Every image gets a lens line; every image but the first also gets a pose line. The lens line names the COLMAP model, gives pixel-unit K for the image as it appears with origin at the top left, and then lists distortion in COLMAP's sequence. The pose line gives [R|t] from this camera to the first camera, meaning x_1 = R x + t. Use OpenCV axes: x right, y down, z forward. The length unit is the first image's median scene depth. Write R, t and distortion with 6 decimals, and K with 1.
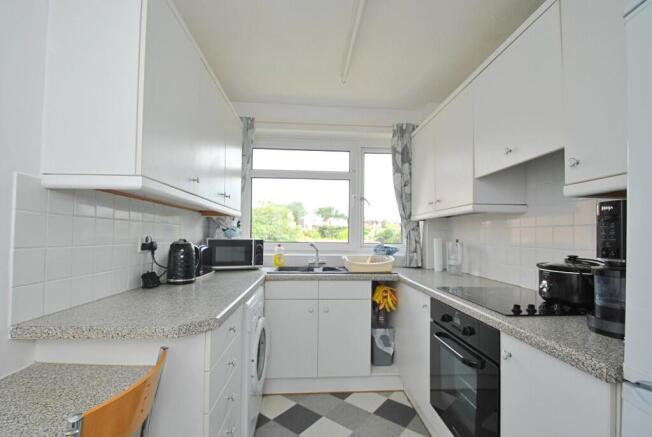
lens RADIAL K [[289.9, 0, 327.2], [0, 289.9, 227.9], [0, 0, 1]] dist [0.000690, -0.000051]
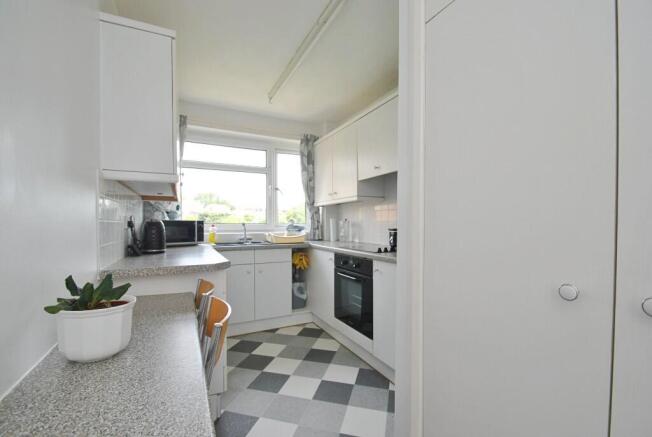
lens RADIAL K [[289.9, 0, 327.2], [0, 289.9, 227.9], [0, 0, 1]] dist [0.000690, -0.000051]
pose [[0.918659, -0.019247, 0.394583, -0.225672], [0.001974, 0.999024, 0.044134, 0.018191], [-0.395047, -0.039766, 0.917800, -0.333161]]
